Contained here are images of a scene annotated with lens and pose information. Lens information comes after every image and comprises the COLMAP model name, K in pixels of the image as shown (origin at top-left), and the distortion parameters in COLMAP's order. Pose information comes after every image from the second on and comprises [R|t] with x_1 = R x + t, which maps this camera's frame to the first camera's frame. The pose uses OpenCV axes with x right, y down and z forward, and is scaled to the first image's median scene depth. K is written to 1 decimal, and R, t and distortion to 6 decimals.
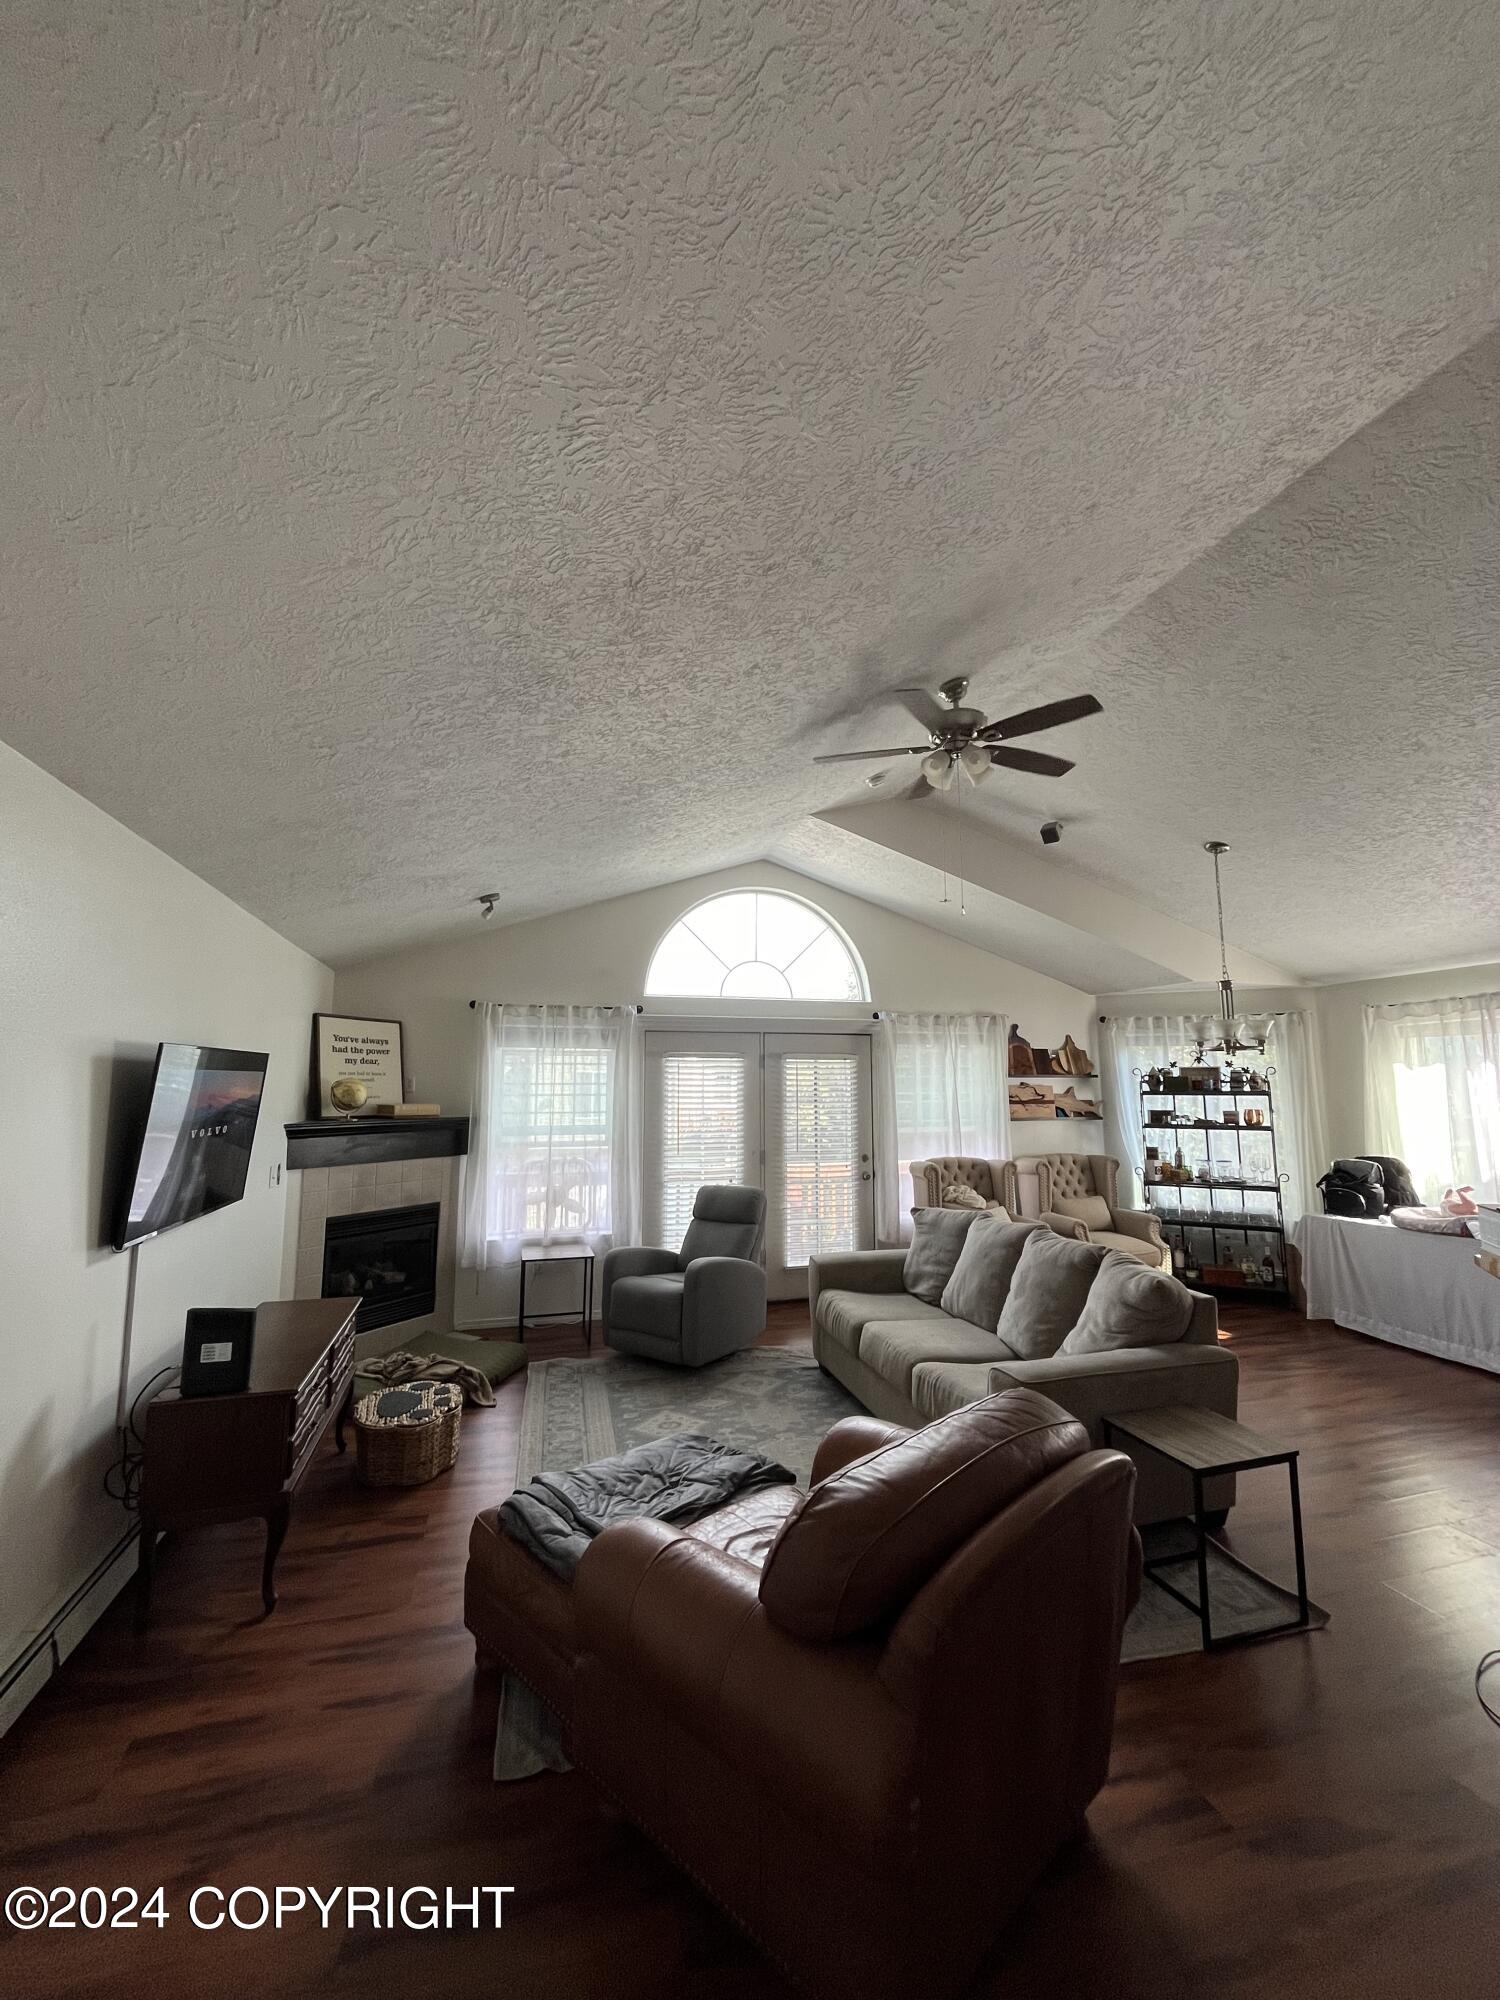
lens RADIAL K [[806.4, 0, 751.9], [0, 806.4, 994.5], [0, 0, 1]] dist [-0.004298, 0.000507]
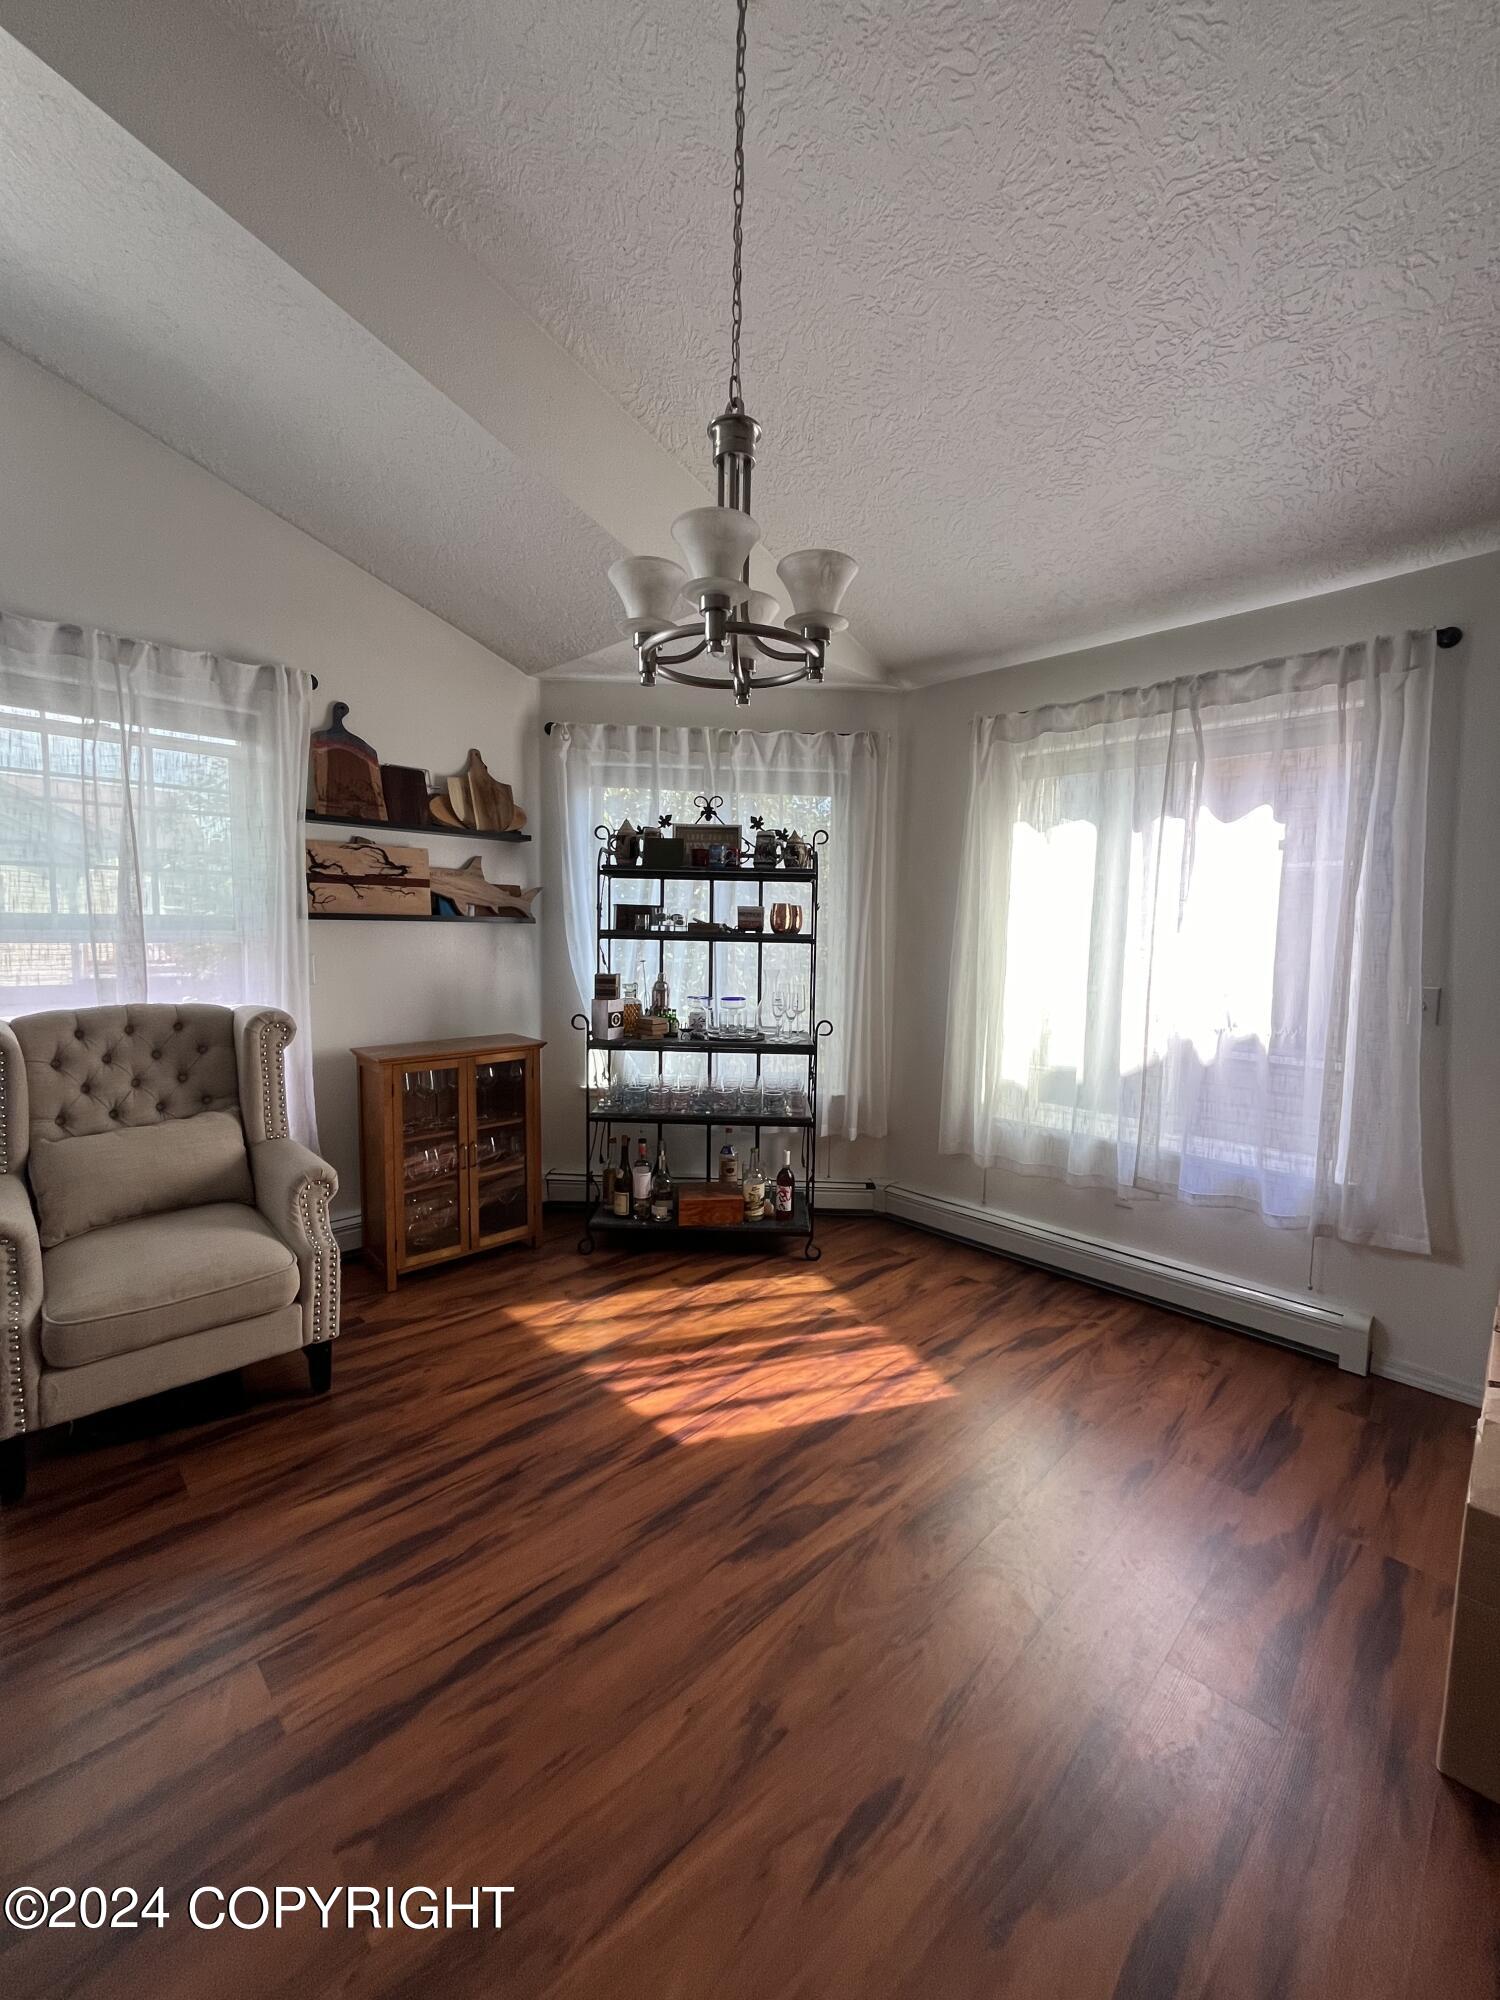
lens RADIAL K [[806.4, 0, 751.9], [0, 806.4, 994.5], [0, 0, 1]] dist [-0.004298, 0.000507]
pose [[0.877405, -0.022117, 0.479240, 0.334919], [-0.076388, 0.979752, 0.185070, 0.102015], [-0.473629, -0.198990, 0.857950, 0.524809]]
